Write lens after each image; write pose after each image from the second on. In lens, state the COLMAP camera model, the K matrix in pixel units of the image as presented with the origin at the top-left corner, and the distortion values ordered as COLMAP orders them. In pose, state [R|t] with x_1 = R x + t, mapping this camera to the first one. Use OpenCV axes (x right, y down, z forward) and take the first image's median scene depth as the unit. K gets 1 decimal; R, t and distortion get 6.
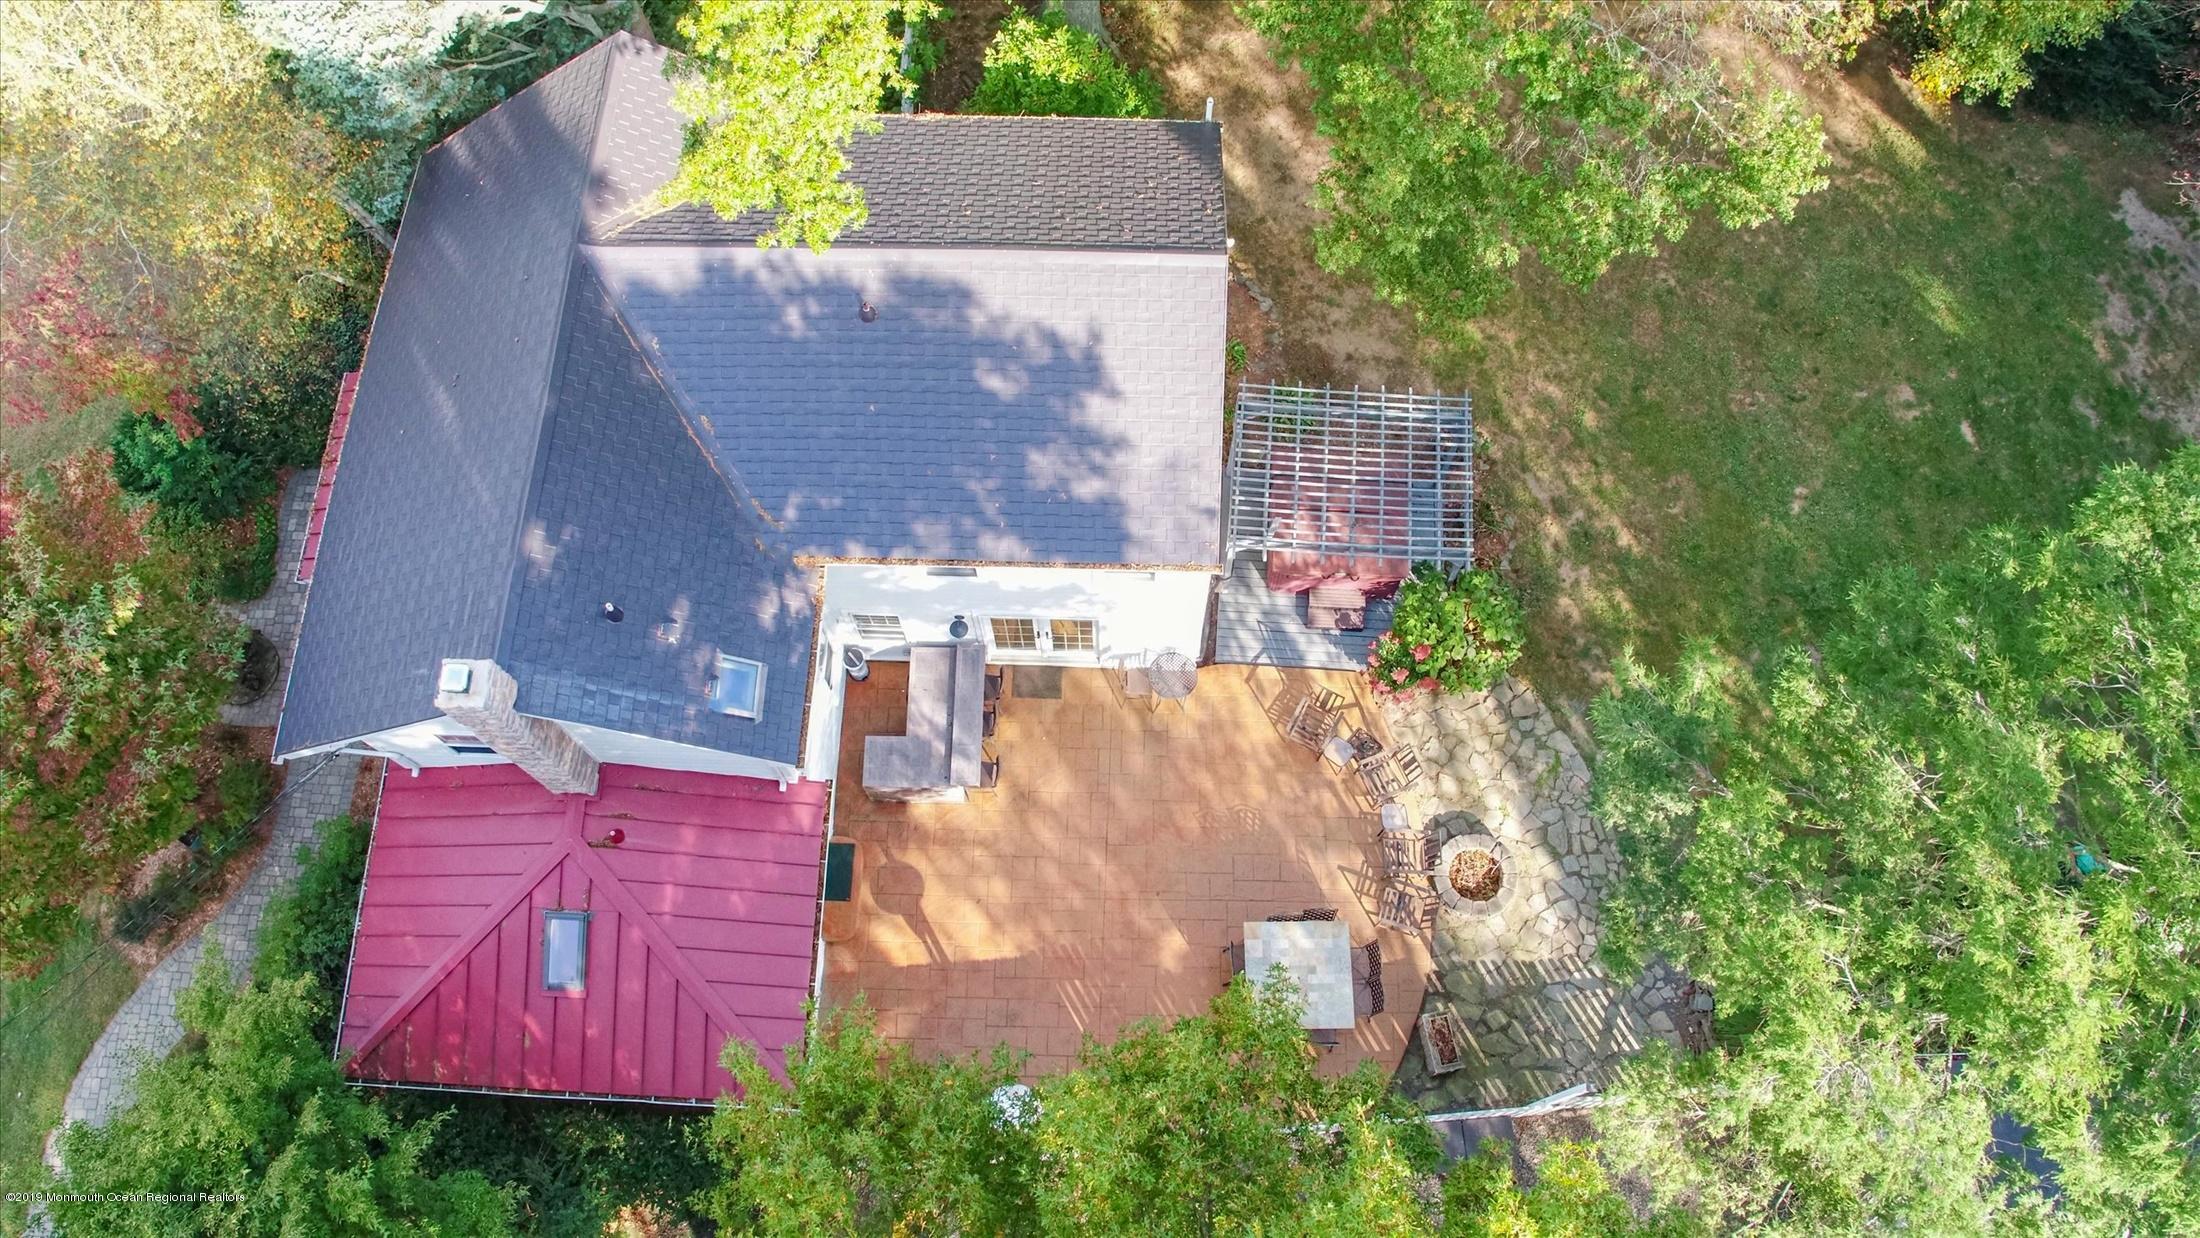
lens RADIAL K [[1558.2, 0, 1097.9], [0, 1558.2, 606.9], [0, 0, 1]] dist [-0.124658, 0.018910]
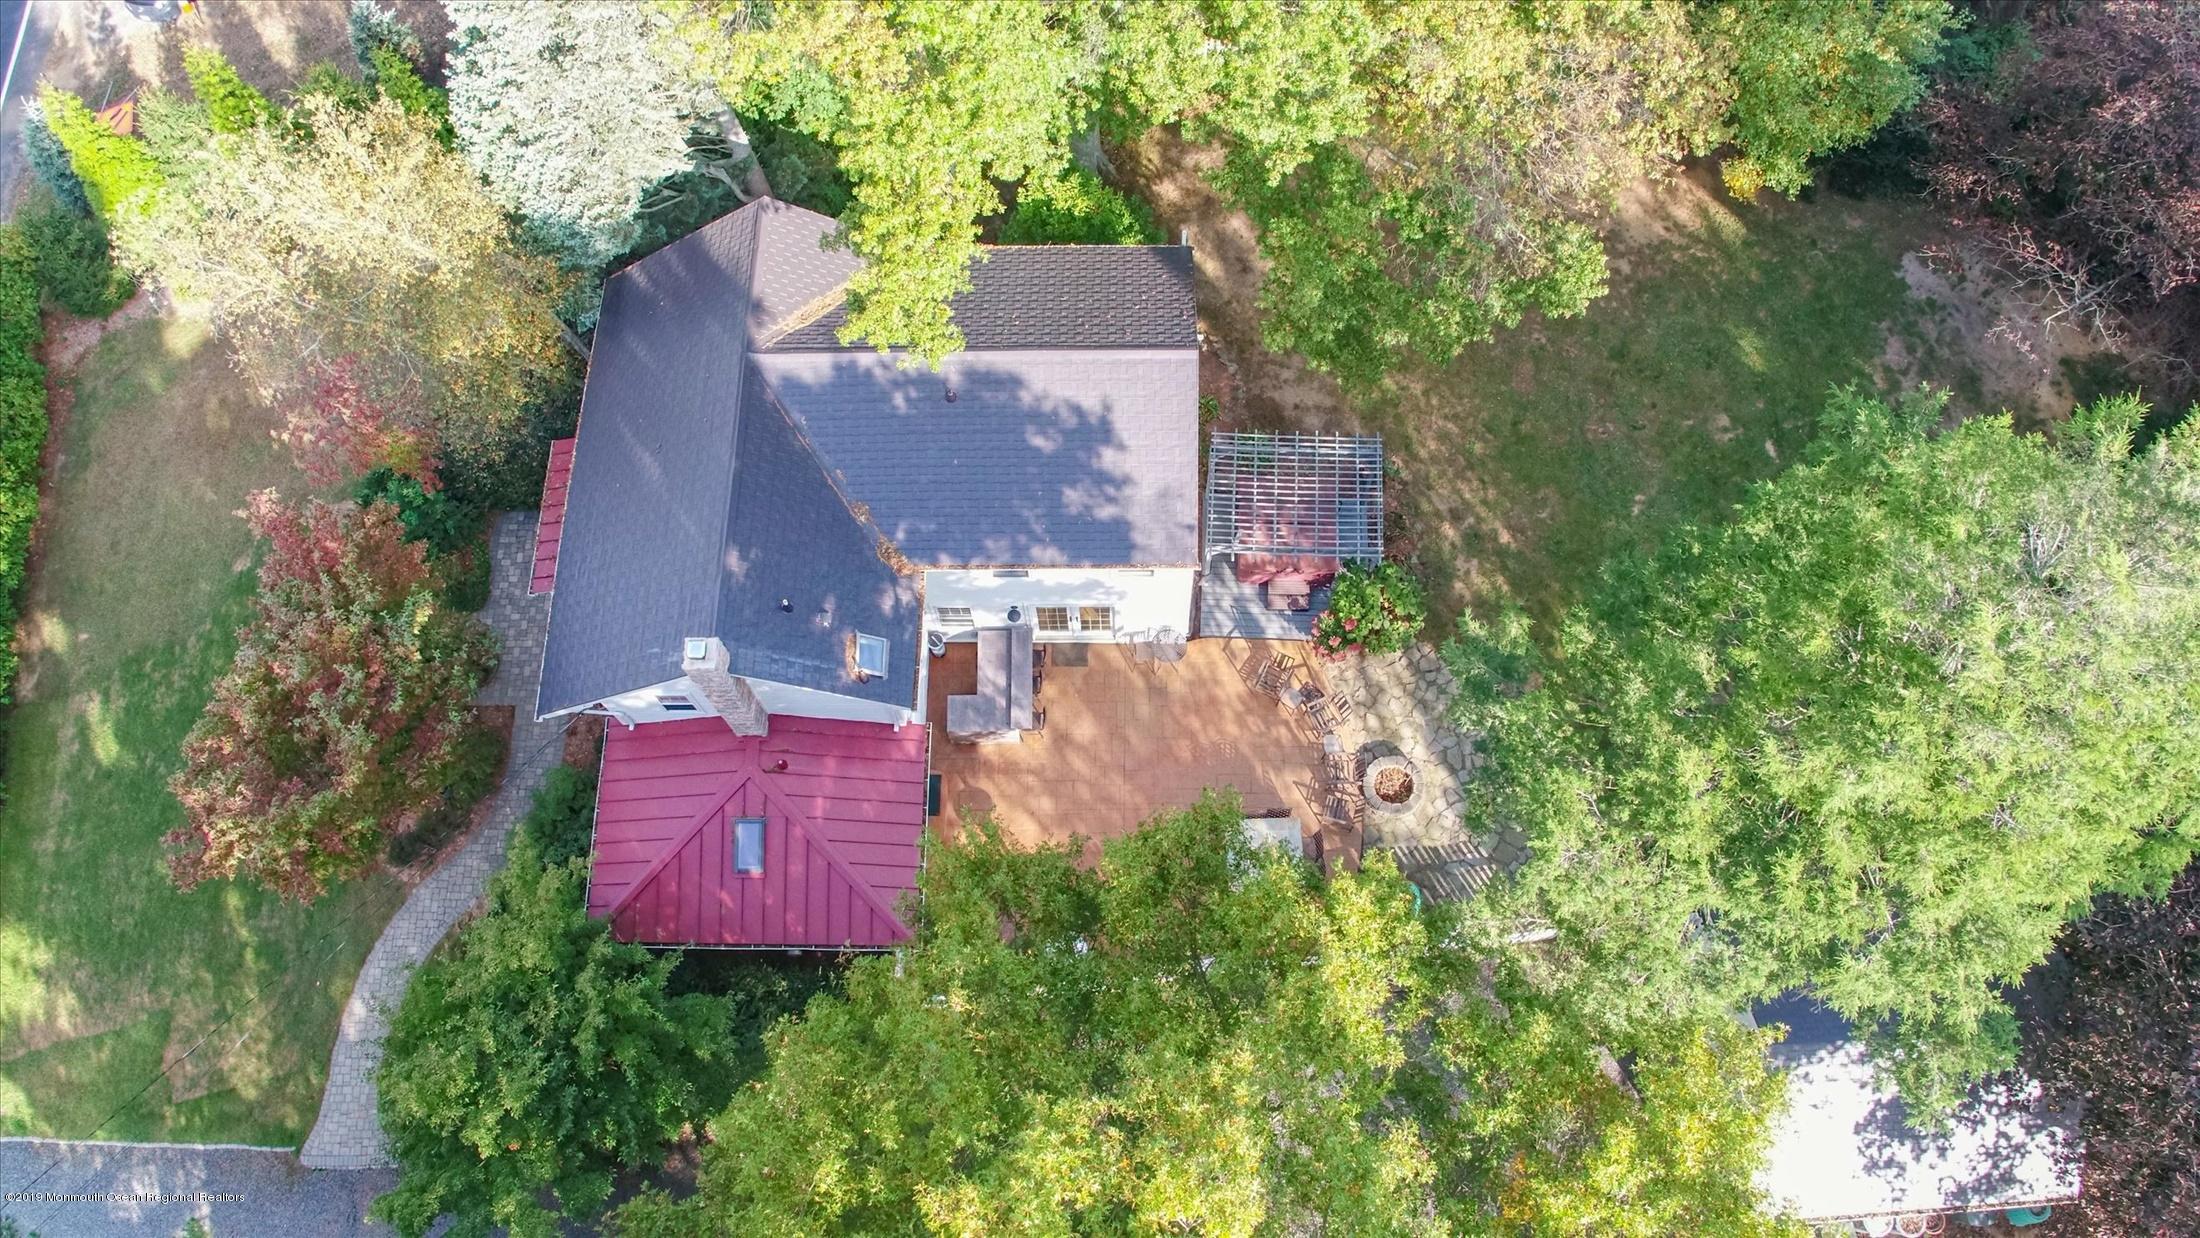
lens RADIAL K [[1558.2, 0, 1094.7], [0, 1558.2, 621.0], [0, 0, 1]] dist [-0.124658, 0.018910]
pose [[0.999628, -0.027254, -0.001388, -0.016082], [0.027254, 0.999629, -0.000028, 0.022101], [0.001389, -0.000010, 0.999999, -0.412655]]
